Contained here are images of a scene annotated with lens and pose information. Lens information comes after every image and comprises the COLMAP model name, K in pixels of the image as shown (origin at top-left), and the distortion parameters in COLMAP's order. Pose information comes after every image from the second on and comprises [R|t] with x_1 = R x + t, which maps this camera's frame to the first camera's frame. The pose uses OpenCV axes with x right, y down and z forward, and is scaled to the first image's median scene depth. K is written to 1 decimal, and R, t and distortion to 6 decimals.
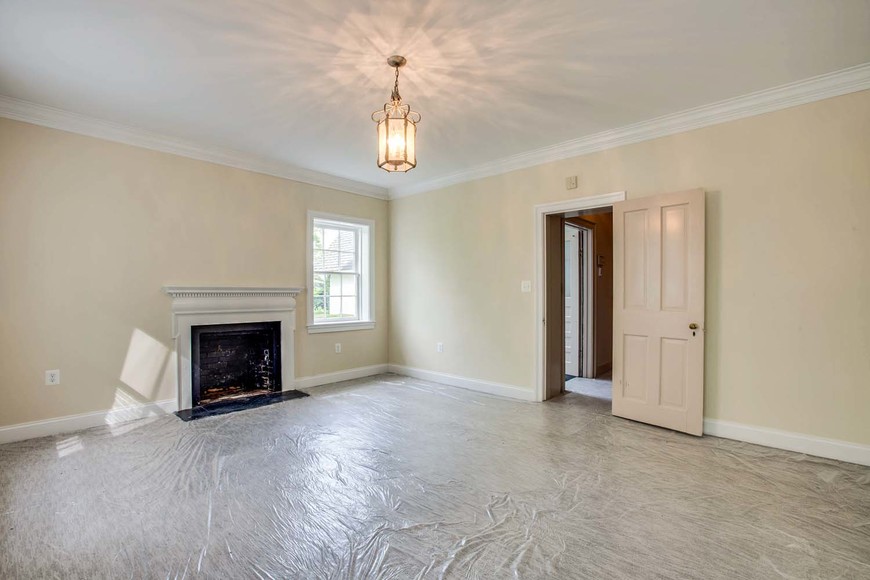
lens RADIAL K [[399.0, 0, 433.3], [0, 399.0, 291.8], [0, 0, 1]] dist [-0.035752, 0.001585]
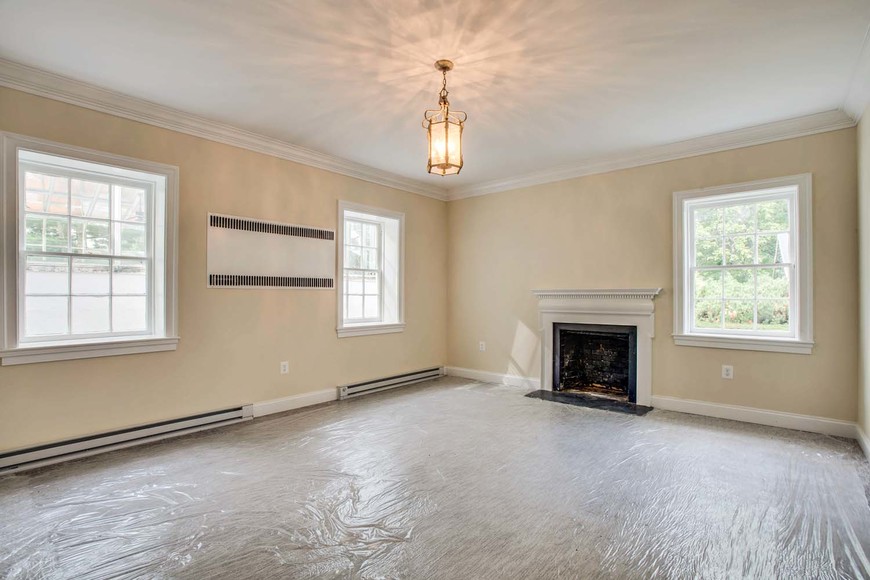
lens RADIAL K [[399.0, 0, 433.6], [0, 399.0, 293.0], [0, 0, 1]] dist [-0.035752, 0.001585]
pose [[0.035389, -0.006720, -0.999351, 0.583897], [0.000922, 0.999977, -0.006692, 0.005245], [0.999373, -0.000685, 0.035394, 0.596150]]
